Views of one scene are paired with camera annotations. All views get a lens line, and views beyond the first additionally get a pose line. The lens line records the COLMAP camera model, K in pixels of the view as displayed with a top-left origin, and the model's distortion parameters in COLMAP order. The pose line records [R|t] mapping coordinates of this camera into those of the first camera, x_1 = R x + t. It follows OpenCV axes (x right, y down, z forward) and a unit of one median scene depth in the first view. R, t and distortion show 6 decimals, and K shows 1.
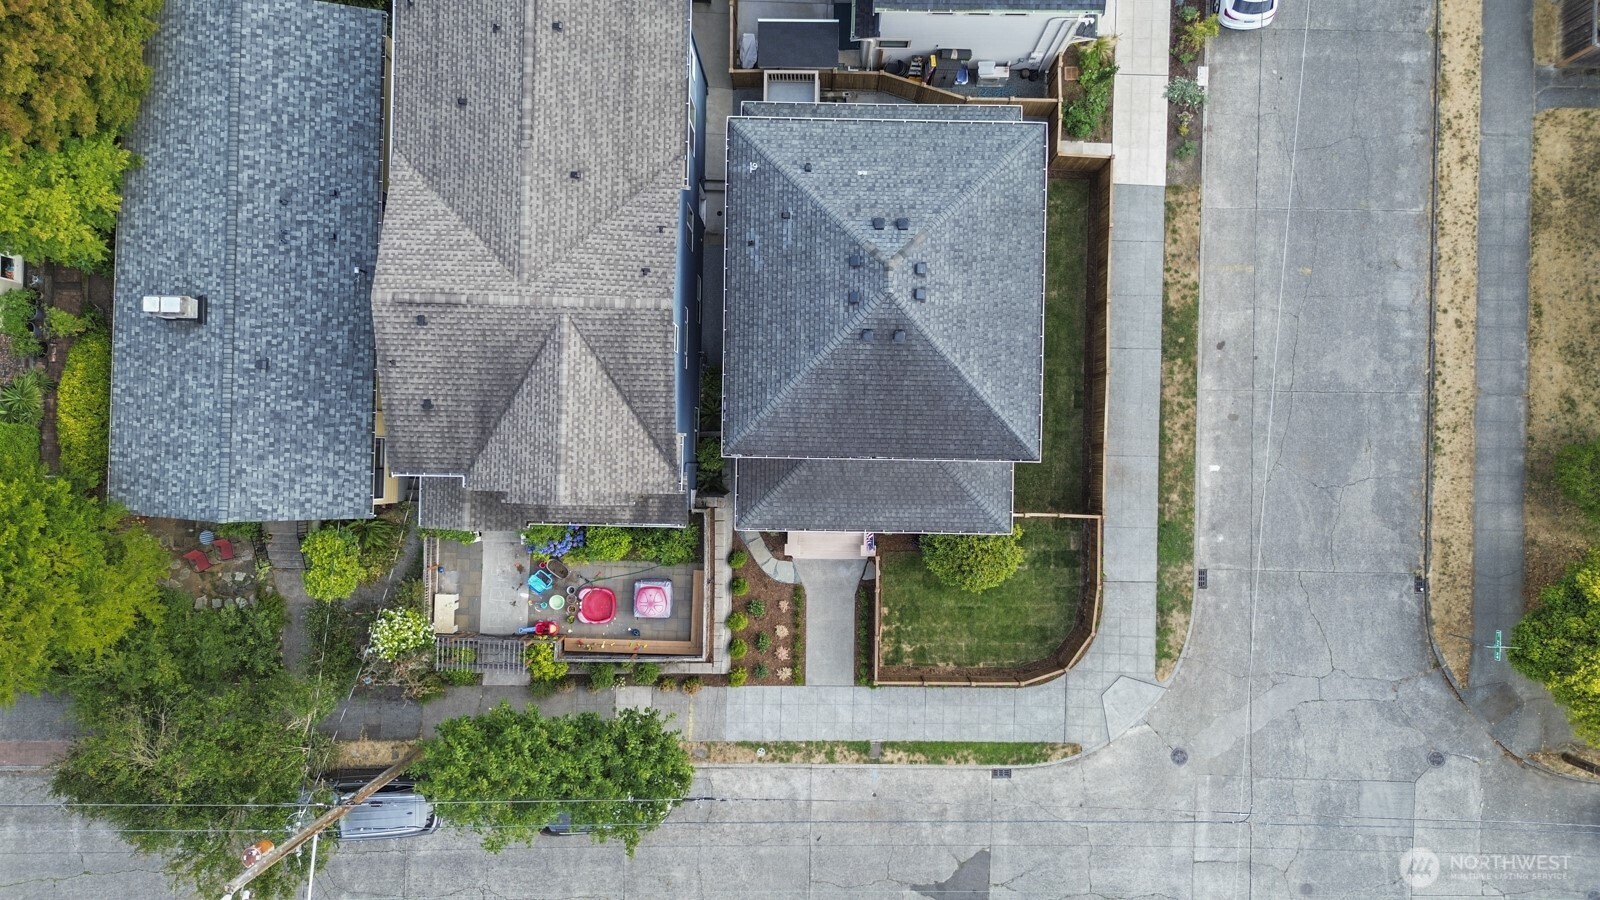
lens RADIAL K [[1135.8, 0, 800.7], [0, 1135.8, 449.8], [0, 0, 1]] dist [0.000023, 0.000049]
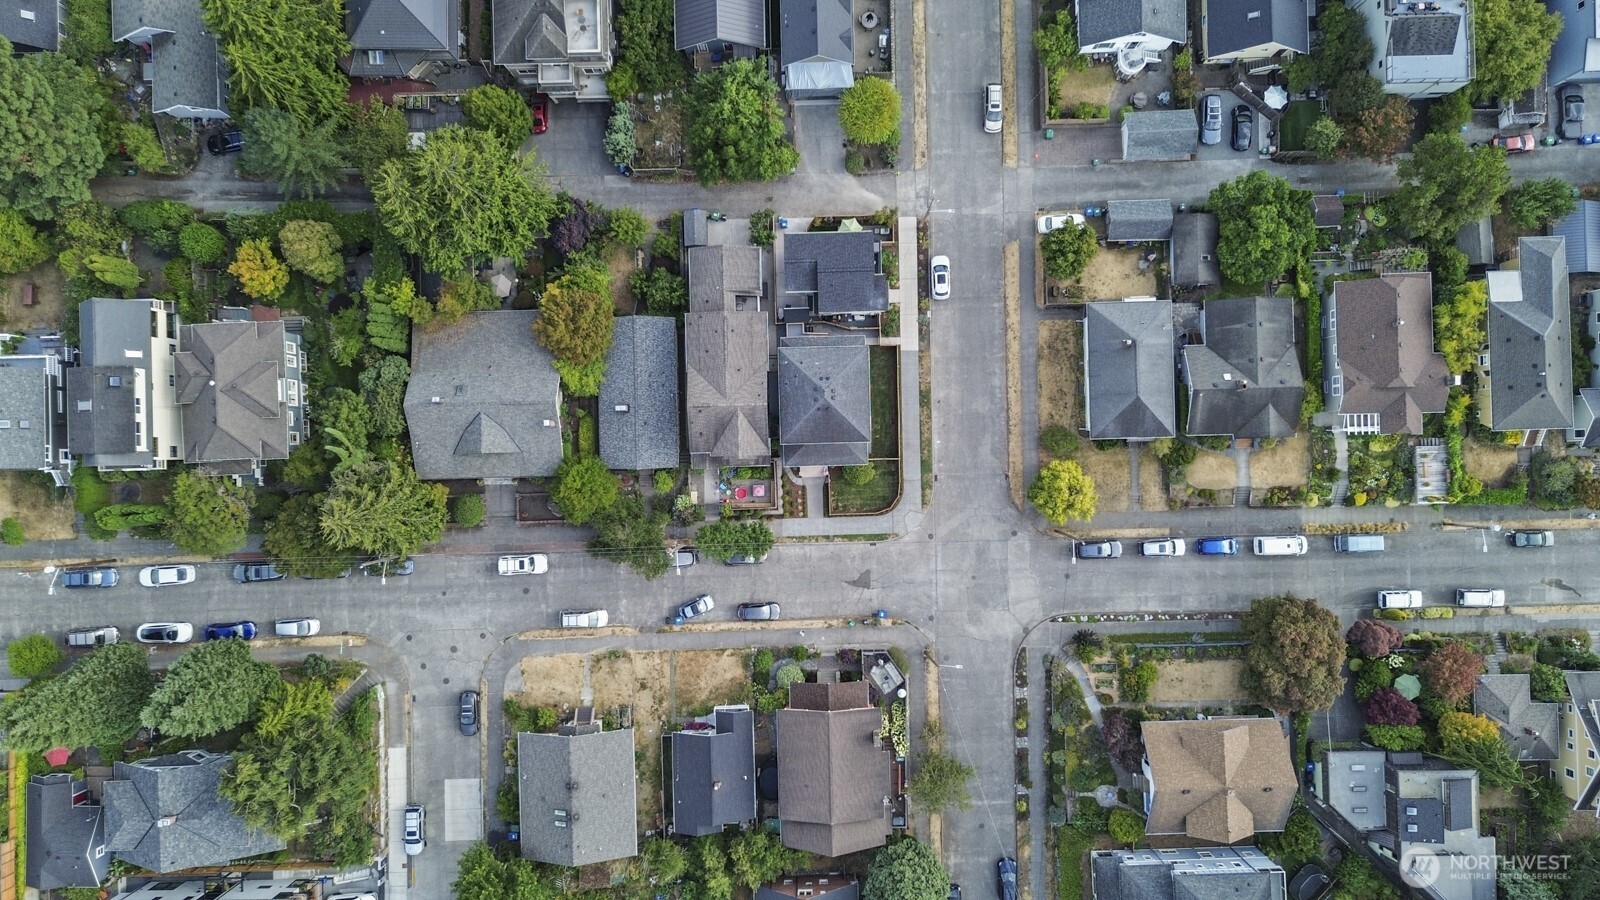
lens RADIAL K [[1135.8, 0, 799.5], [0, 1135.8, 449.1], [0, 0, 1]] dist [0.000023, 0.000049]
pose [[0.999075, -0.042833, -0.003846, 0.001761], [0.042843, 0.999078, 0.002605, 0.011832], [0.003731, -0.002767, 0.999989, -2.097763]]
